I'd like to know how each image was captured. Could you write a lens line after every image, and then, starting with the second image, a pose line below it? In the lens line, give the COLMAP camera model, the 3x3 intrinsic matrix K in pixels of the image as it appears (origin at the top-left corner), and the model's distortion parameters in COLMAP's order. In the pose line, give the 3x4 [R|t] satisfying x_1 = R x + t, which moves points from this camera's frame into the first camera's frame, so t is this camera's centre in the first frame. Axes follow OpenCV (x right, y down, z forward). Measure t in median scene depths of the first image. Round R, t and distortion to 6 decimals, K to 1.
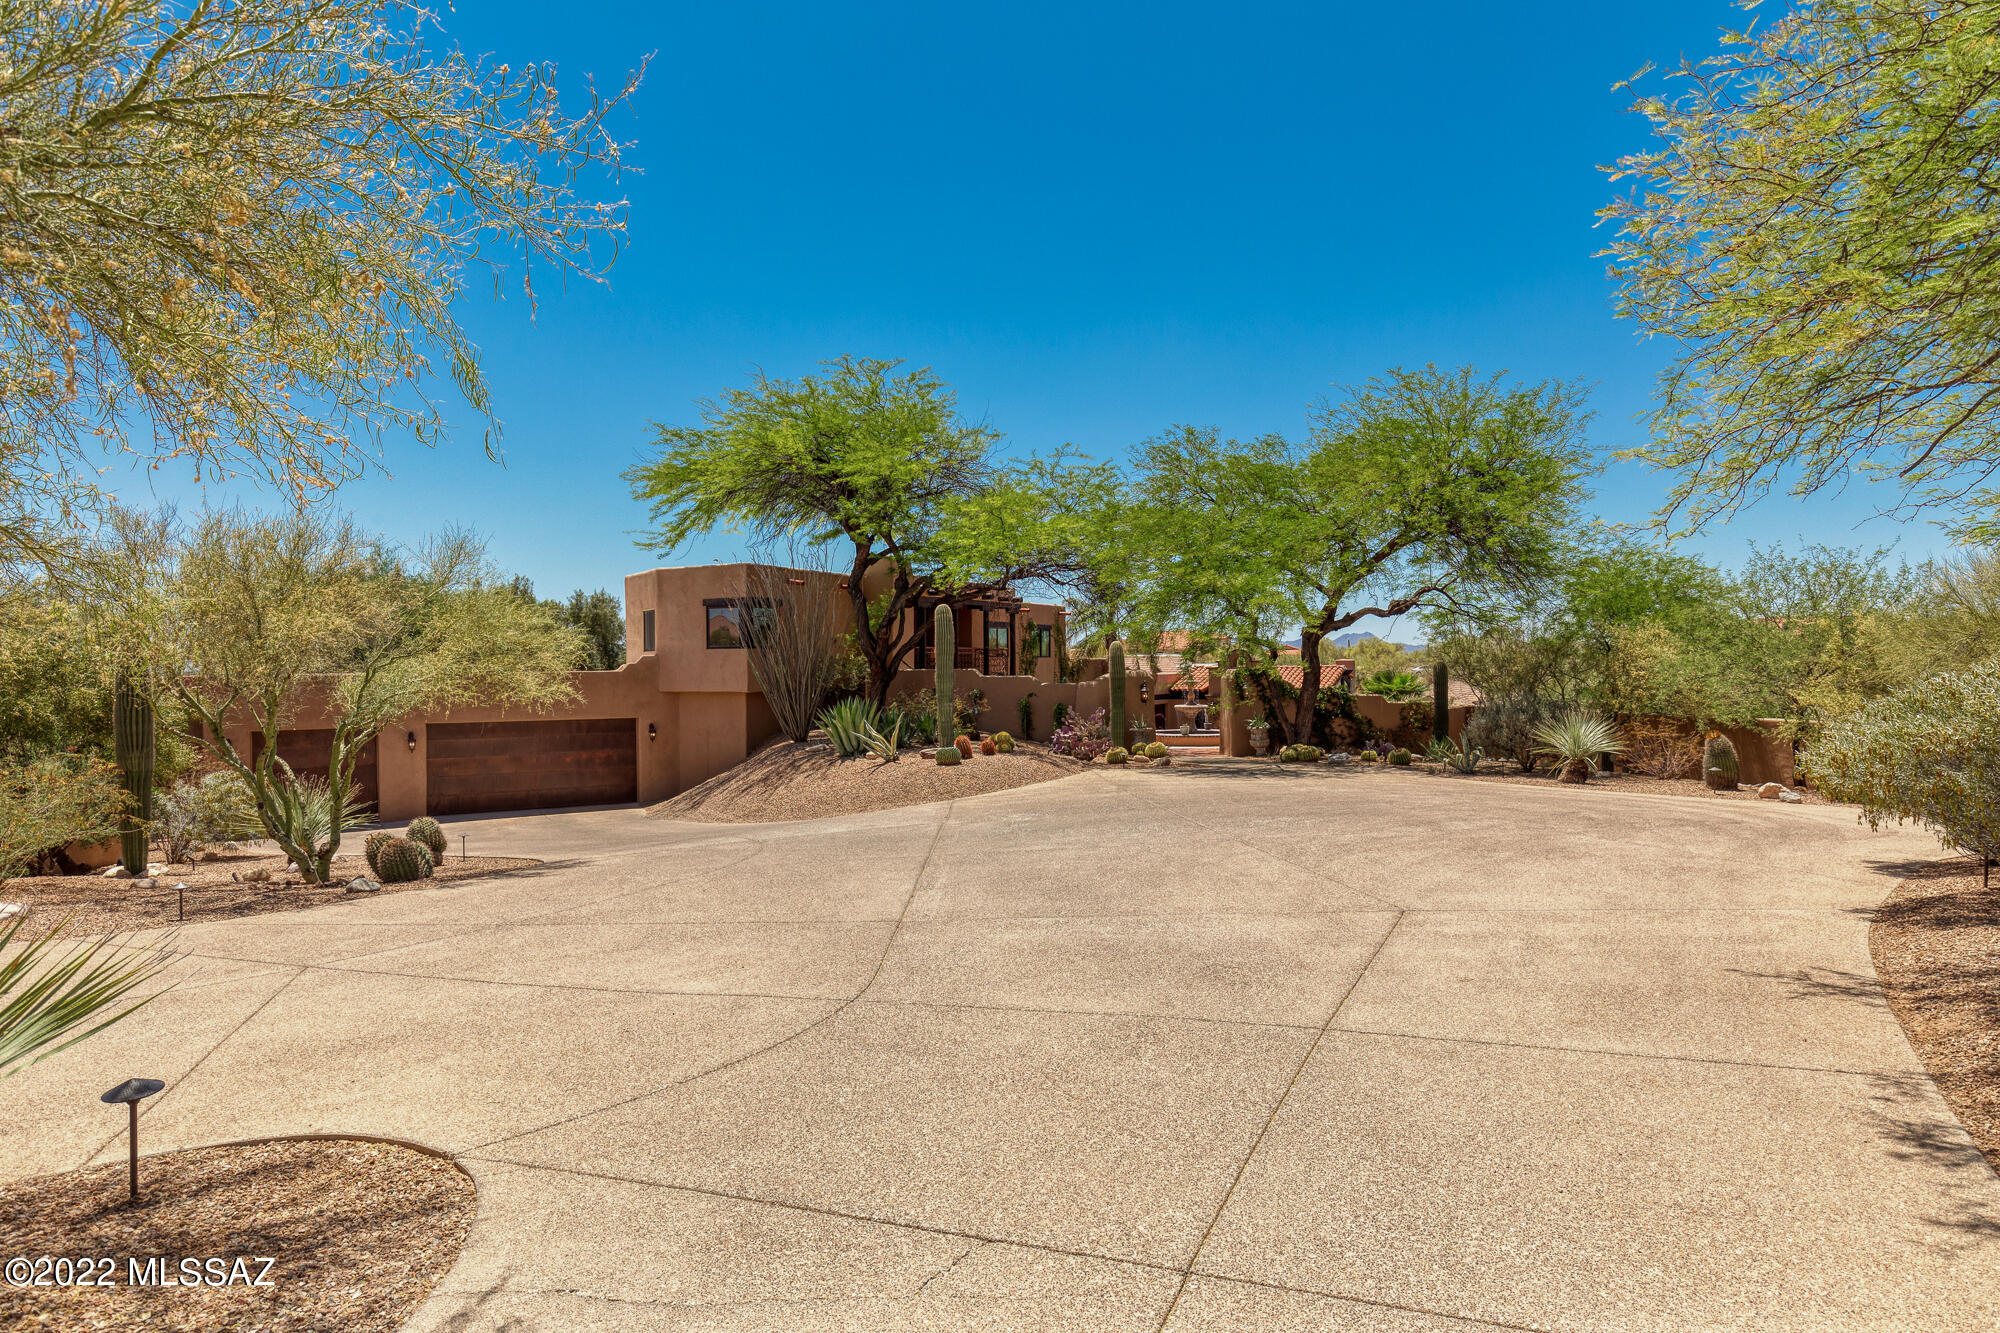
lens RADIAL K [[1241.3, 0, 997.6], [0, 1241.3, 656.2], [0, 0, 1]] dist [0.001872, 0.000042]
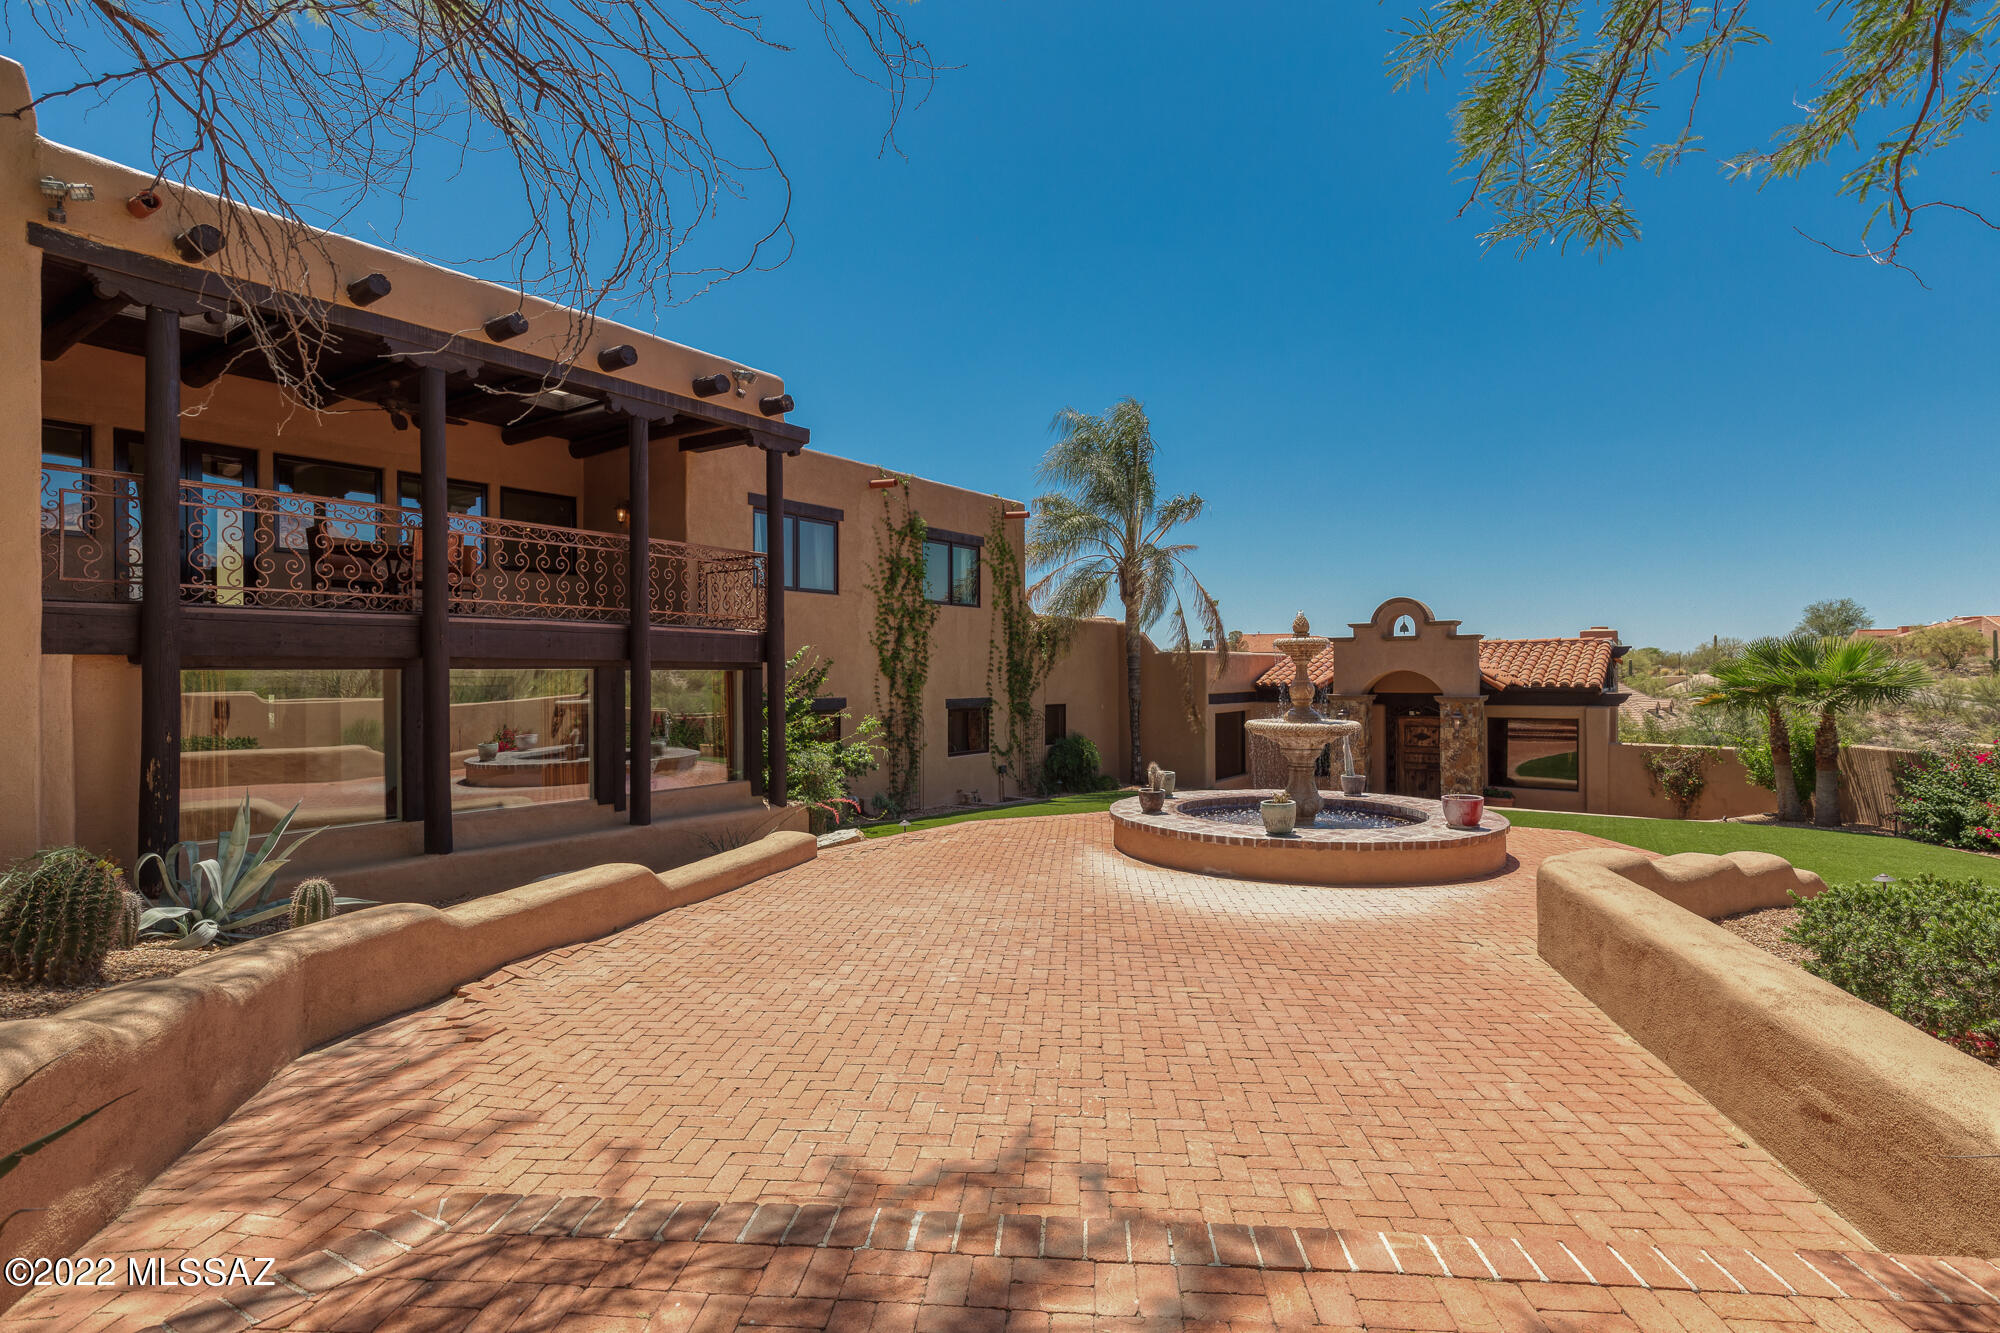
lens RADIAL K [[992.0, 0, 997.6], [0, 992.0, 661.7], [0, 0, 1]] dist [-0.000496, -0.000271]
pose [[0.990545, 0.003037, -0.137155, 0.152280], [-0.003867, 0.999976, -0.005788, 0.034984], [0.137134, 0.006263, 0.990533, 0.991179]]
